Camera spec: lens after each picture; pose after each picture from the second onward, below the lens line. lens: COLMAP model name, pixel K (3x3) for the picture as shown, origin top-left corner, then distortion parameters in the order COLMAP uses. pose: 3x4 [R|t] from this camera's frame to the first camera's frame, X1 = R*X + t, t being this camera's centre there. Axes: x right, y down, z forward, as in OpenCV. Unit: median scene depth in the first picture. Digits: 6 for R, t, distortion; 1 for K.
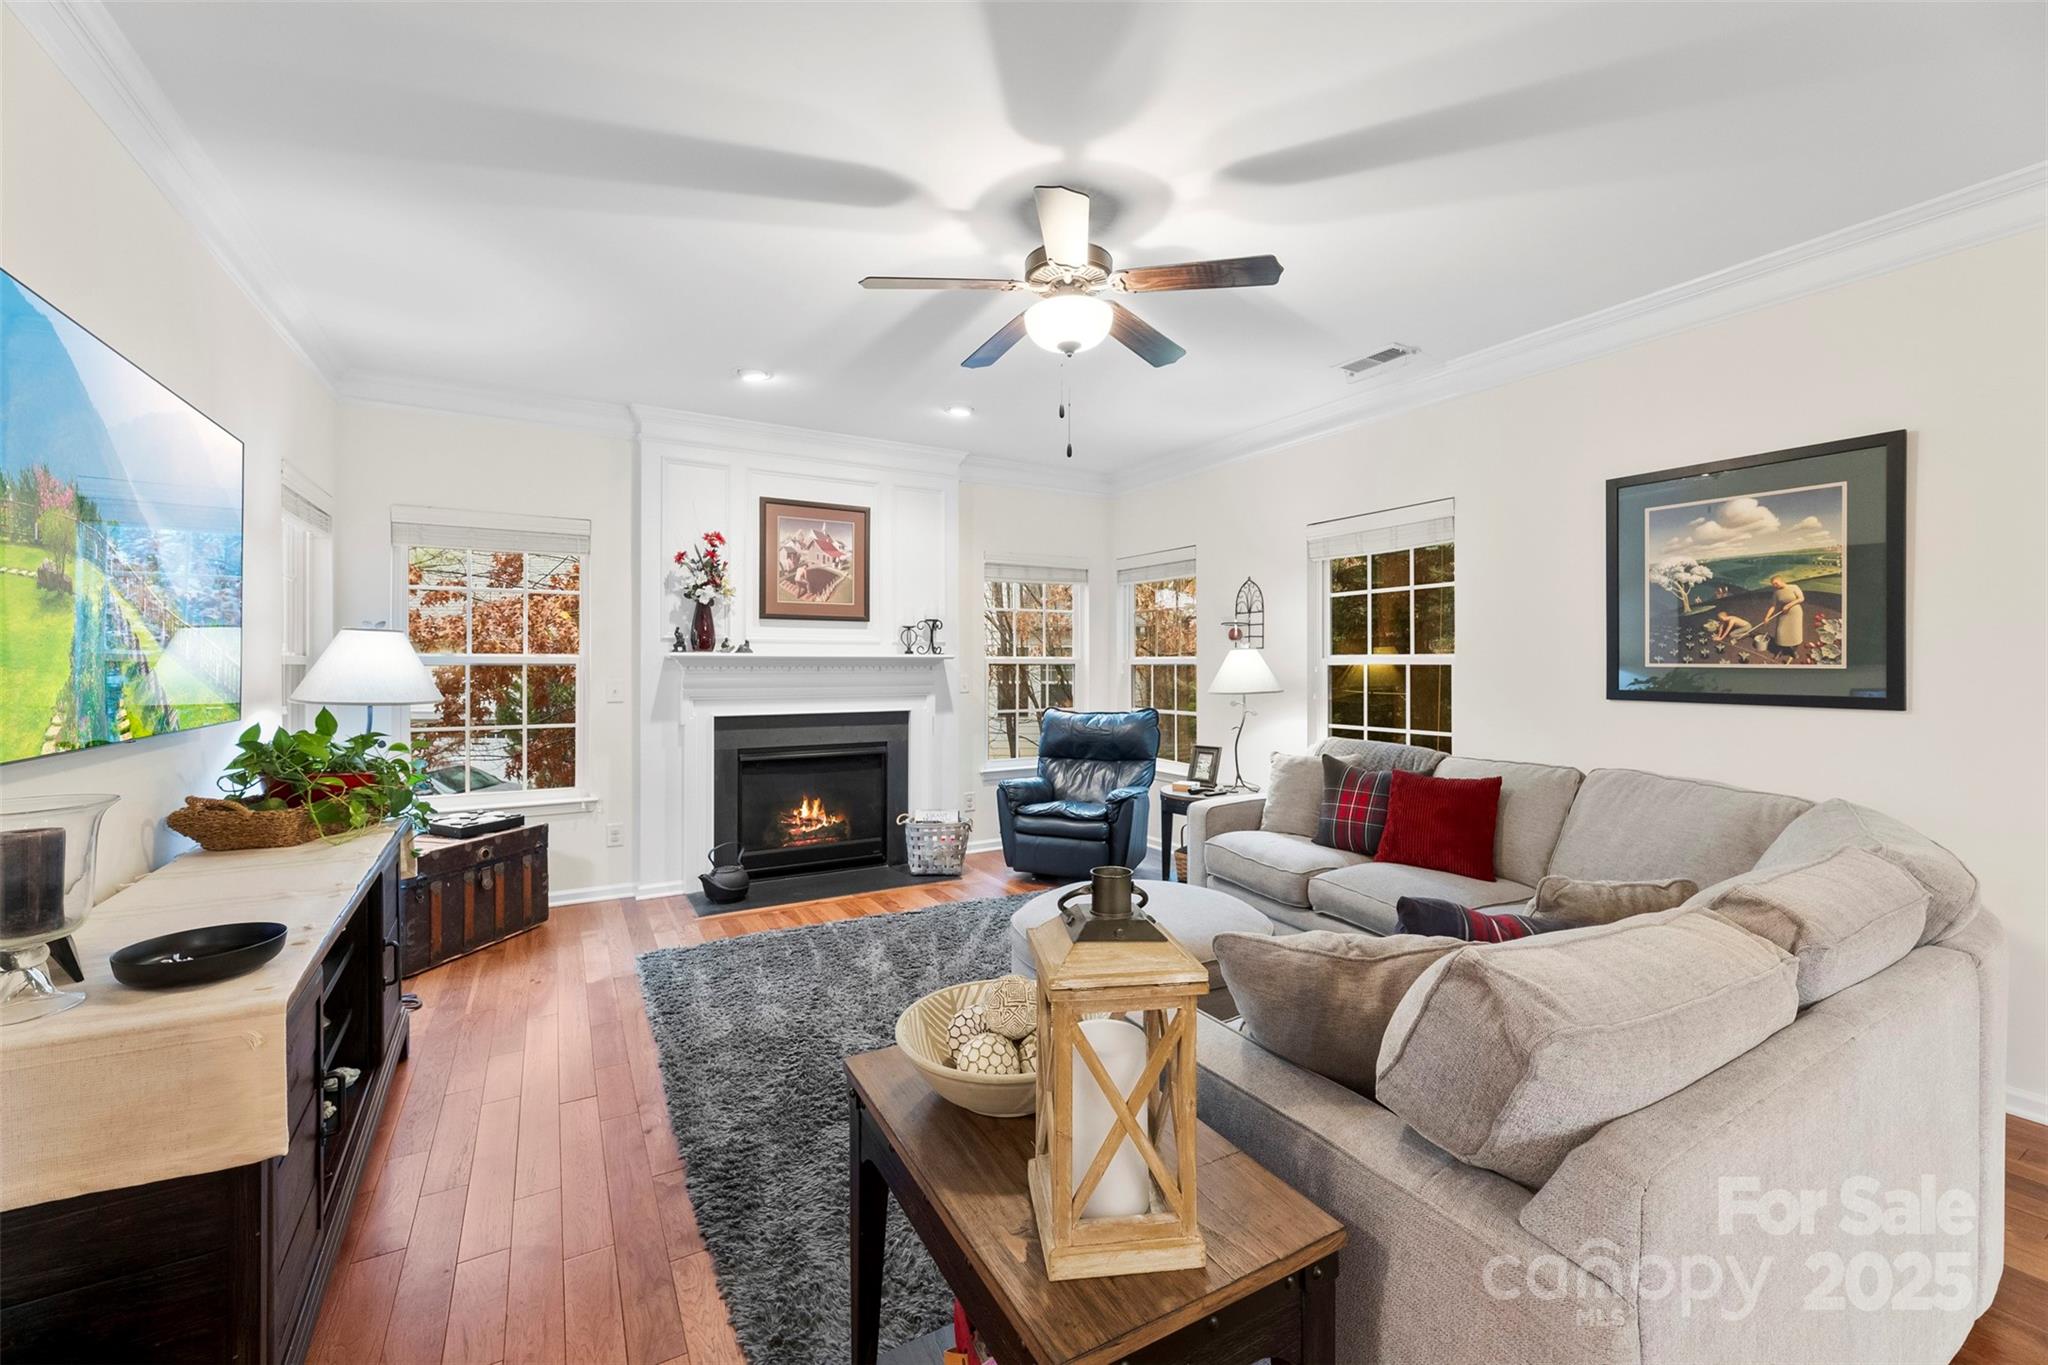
lens RADIAL K [[828.1, 0, 1023.8], [0, 828.1, 661.1], [0, 0, 1]] dist [-0.001372, -0.000297]
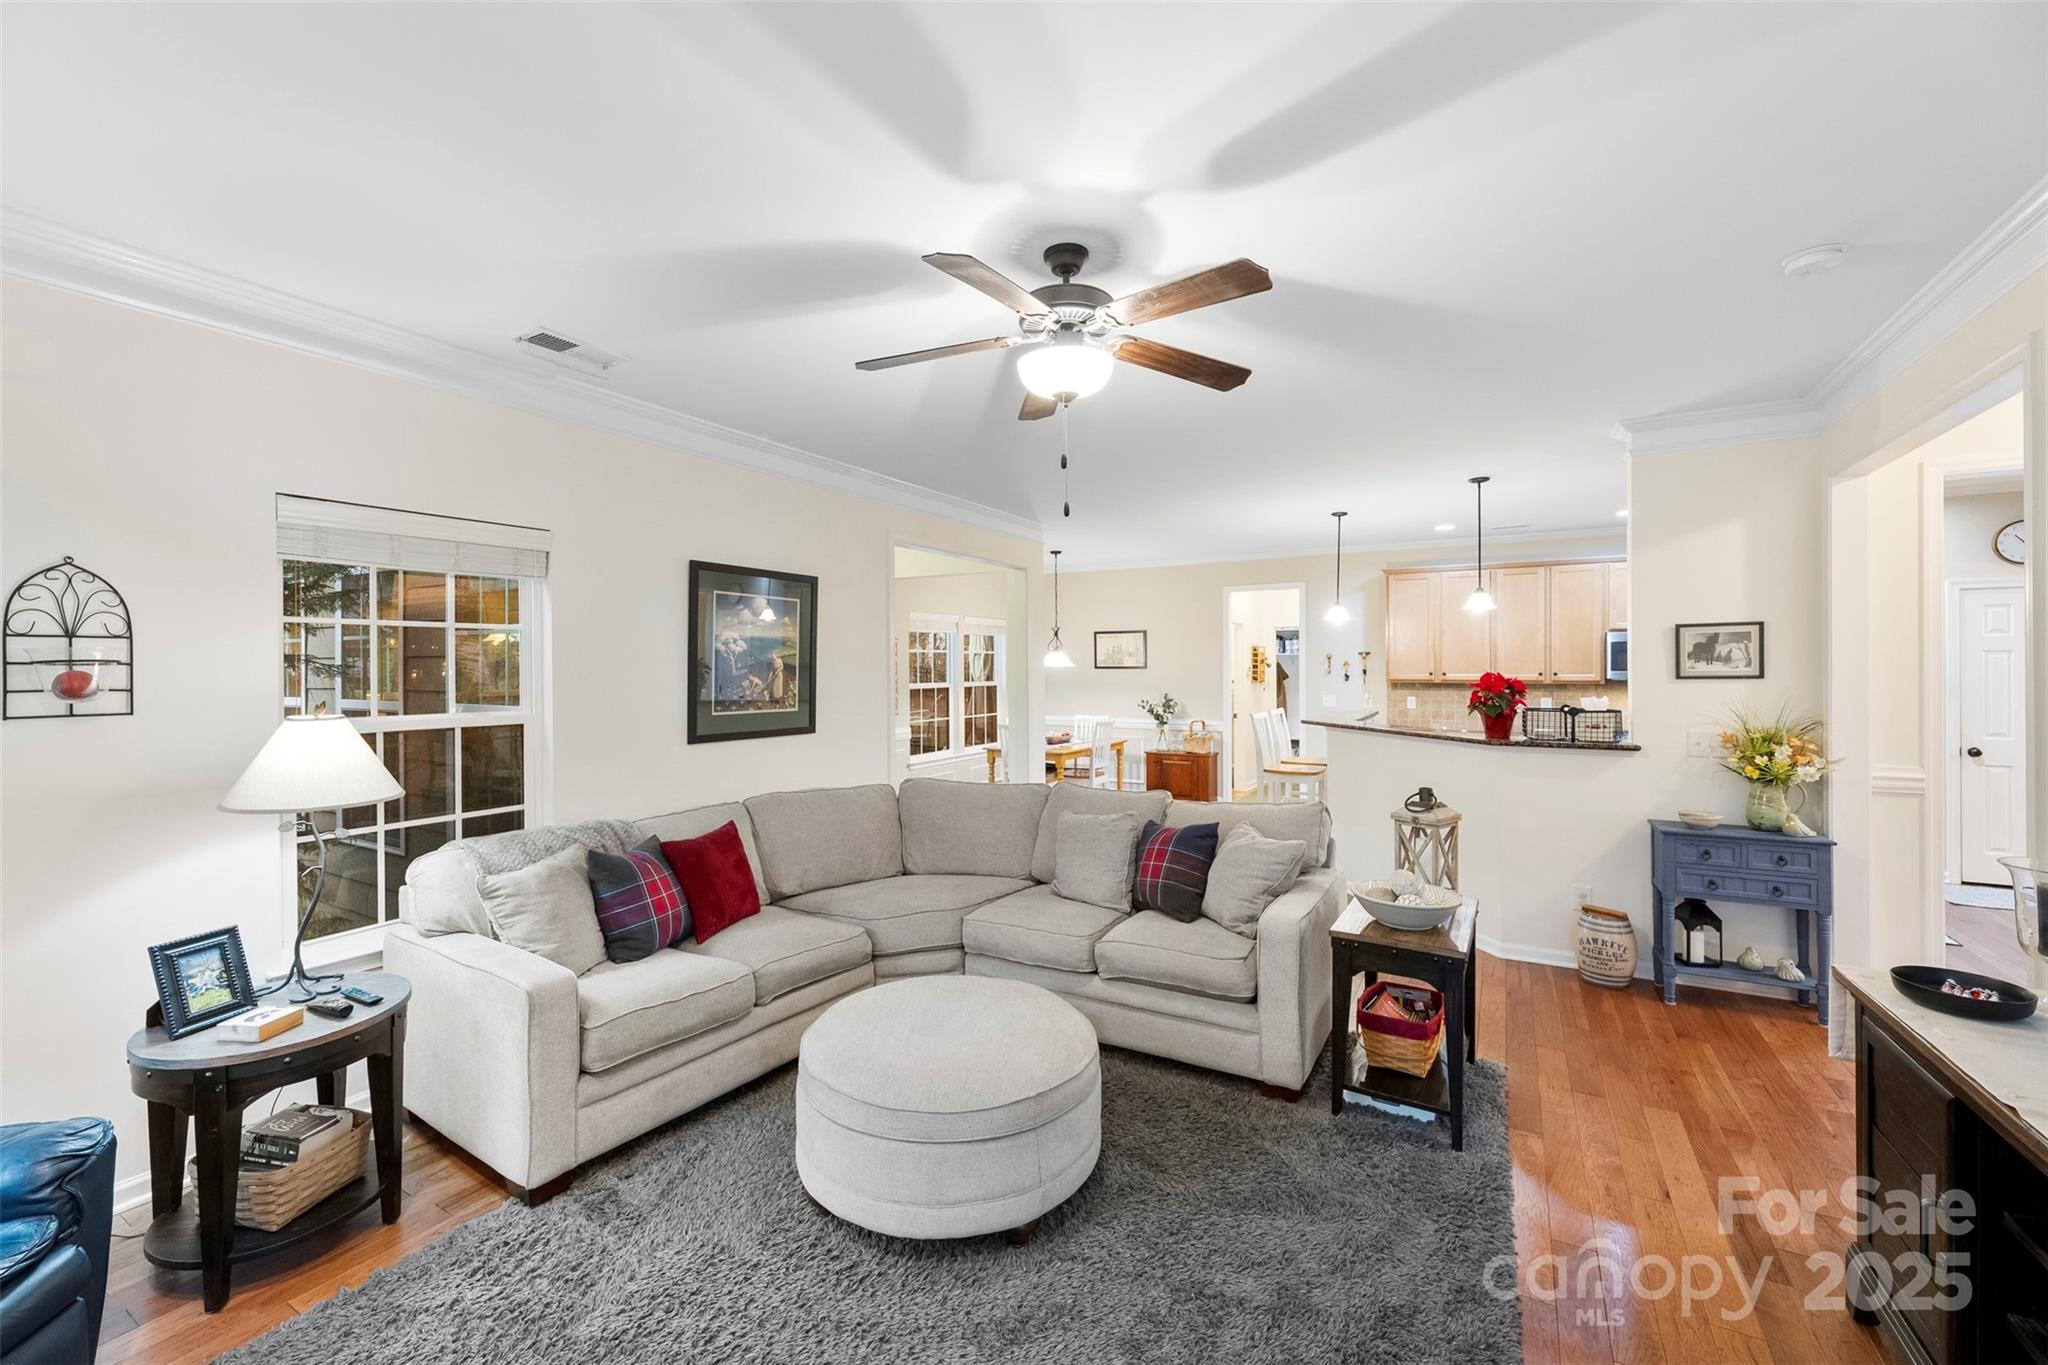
lens RADIAL K [[828.1, 0, 1025.5], [0, 828.1, 680.2], [0, 0, 1]] dist [-0.001372, -0.000297]
pose [[-0.496979, -0.000446, 0.867762, -0.657302], [0.011227, 0.999913, 0.006944, -0.056347], [-0.867690, 0.013193, -0.496931, 1.362338]]
